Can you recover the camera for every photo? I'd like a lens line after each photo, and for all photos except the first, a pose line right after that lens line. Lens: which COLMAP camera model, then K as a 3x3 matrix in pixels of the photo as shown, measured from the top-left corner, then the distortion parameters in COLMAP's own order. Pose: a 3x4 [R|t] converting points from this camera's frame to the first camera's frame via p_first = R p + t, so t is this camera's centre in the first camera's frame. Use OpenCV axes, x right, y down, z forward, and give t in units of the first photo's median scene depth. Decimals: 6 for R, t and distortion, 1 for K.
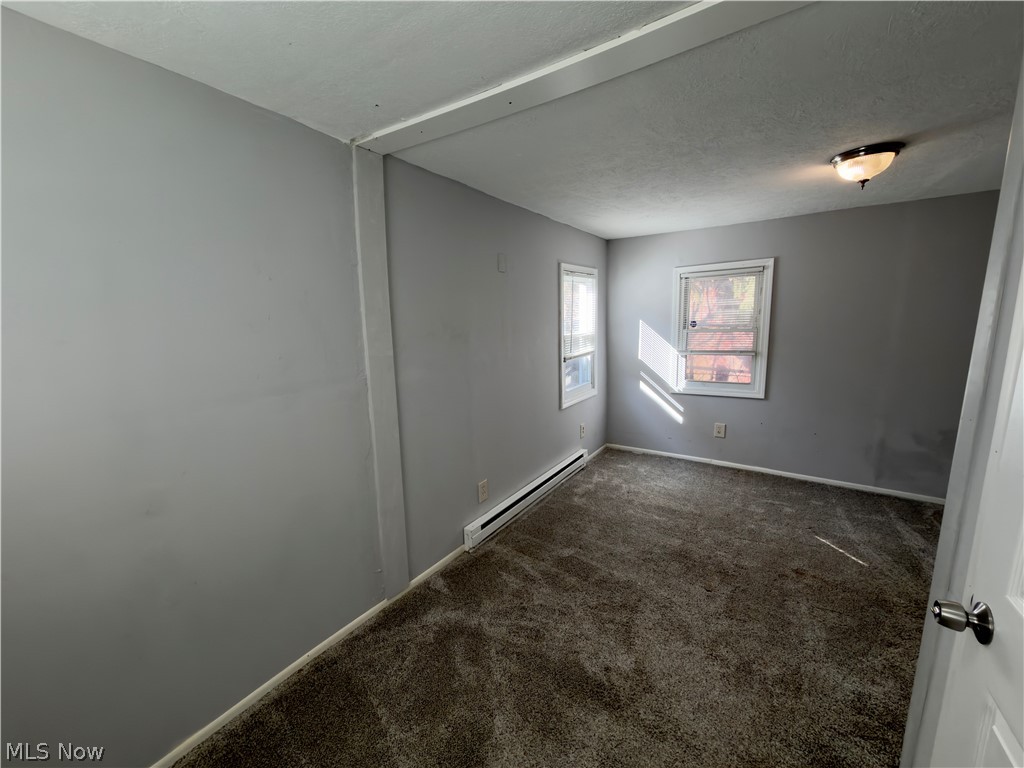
lens RADIAL K [[407.6, 0, 509.8], [0, 407.6, 383.5], [0, 0, 1]] dist [-0.000190, -0.000359]
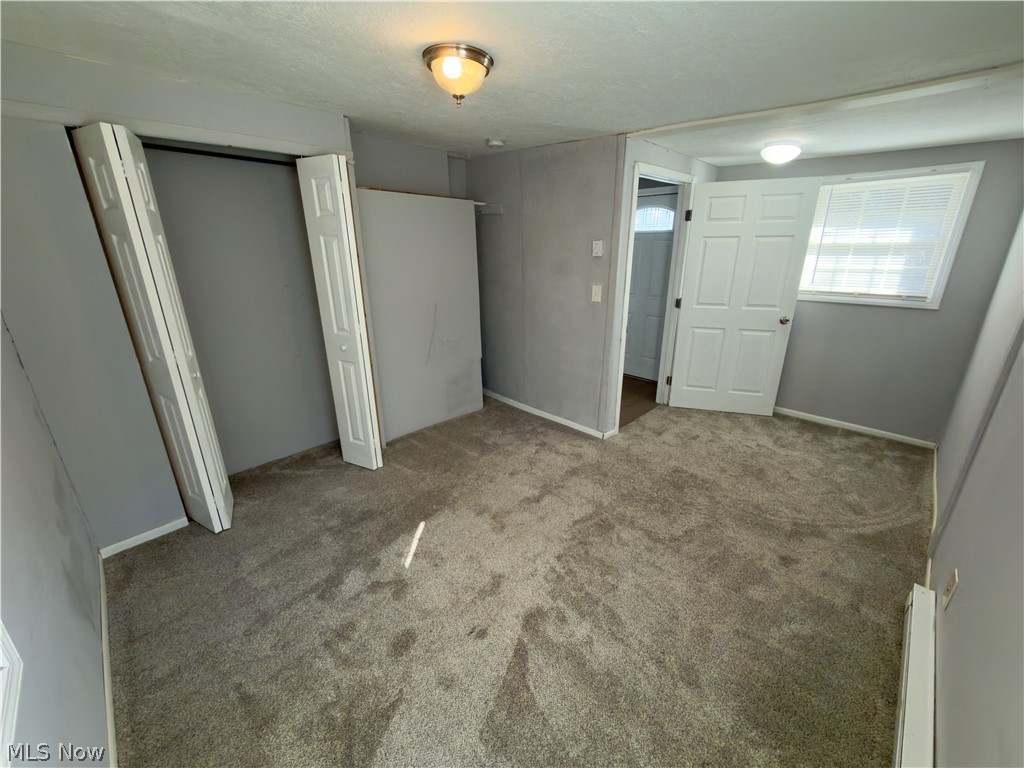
lens RADIAL K [[407.6, 0, 513.6], [0, 407.6, 384.7], [0, 0, 1]] dist [-0.000190, -0.000359]
pose [[-0.980593, -0.049748, 0.189639, 0.329277], [0.046090, 0.881668, 0.469614, -0.210391], [-0.190561, 0.469240, -0.862264, 1.116728]]
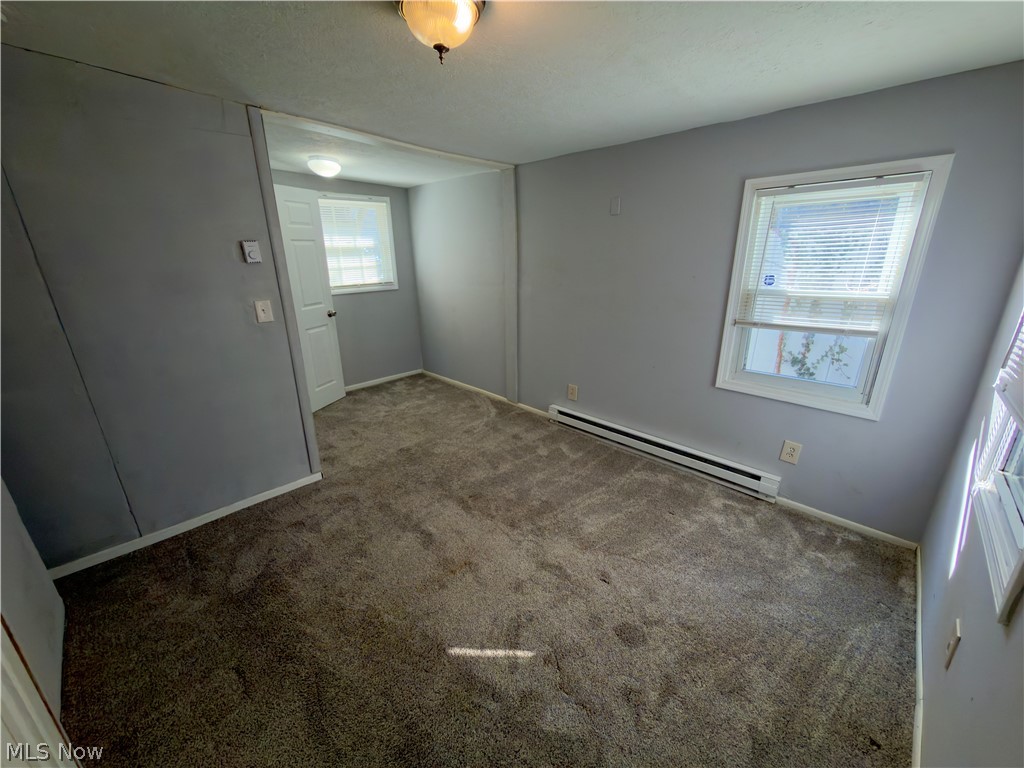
lens RADIAL K [[407.6, 0, 512.3], [0, 407.6, 383.7], [0, 0, 1]] dist [-0.000190, -0.000359]
pose [[-0.185286, 0.321118, -0.928737, 0.907894], [-0.155316, 0.923653, 0.350346, -0.149686], [0.970333, 0.209162, -0.121265, 0.734833]]
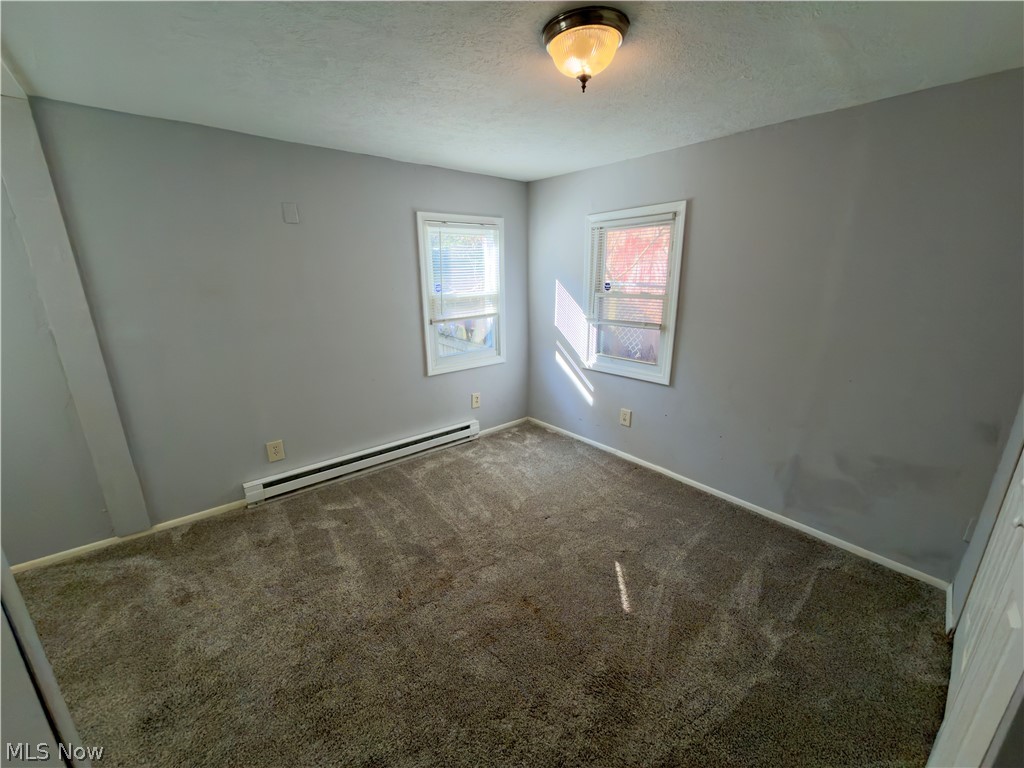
lens RADIAL K [[407.6, 0, 510.7], [0, 407.6, 383.6], [0, 0, 1]] dist [-0.000190, -0.000359]
pose [[0.961772, 0.094562, -0.257007, 0.555430], [-0.064635, 0.990360, 0.122512, -0.045646], [0.266114, -0.101217, 0.958613, 0.161383]]
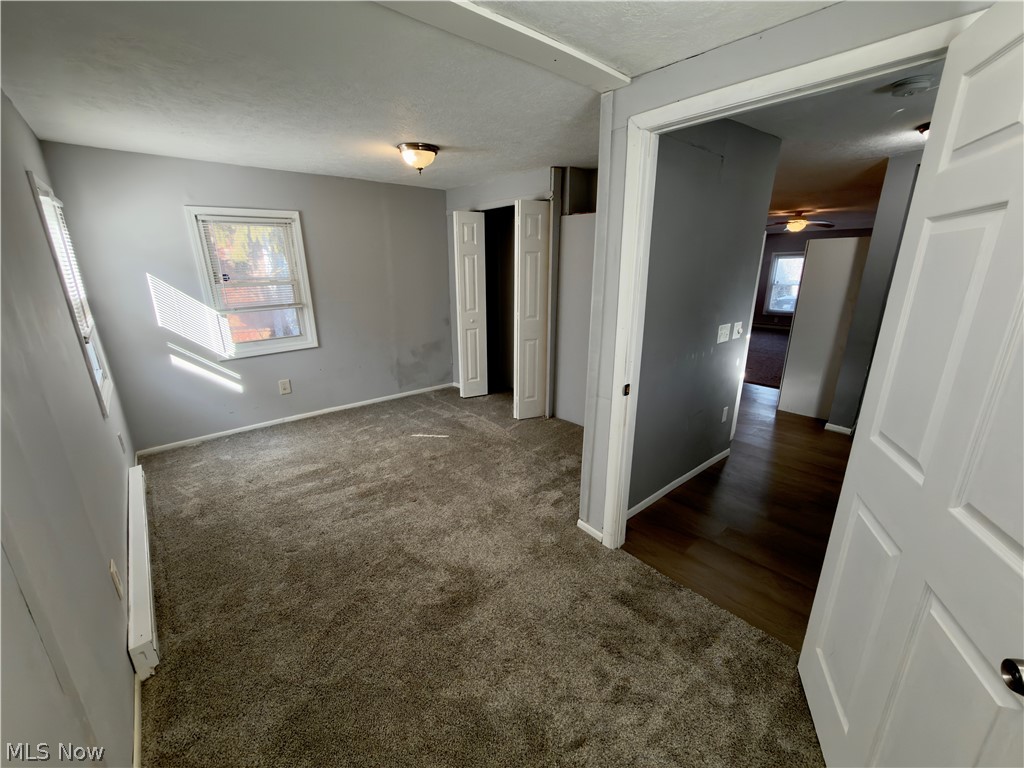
lens RADIAL K [[407.6, 0, 516.6], [0, 407.6, 382.2], [0, 0, 1]] dist [-0.000190, -0.000359]
pose [[0.249237, -0.256492, 0.933859, -0.295530], [0.150551, 0.962828, 0.224268, -0.036844], [-0.956669, 0.084697, 0.278588, 0.208904]]
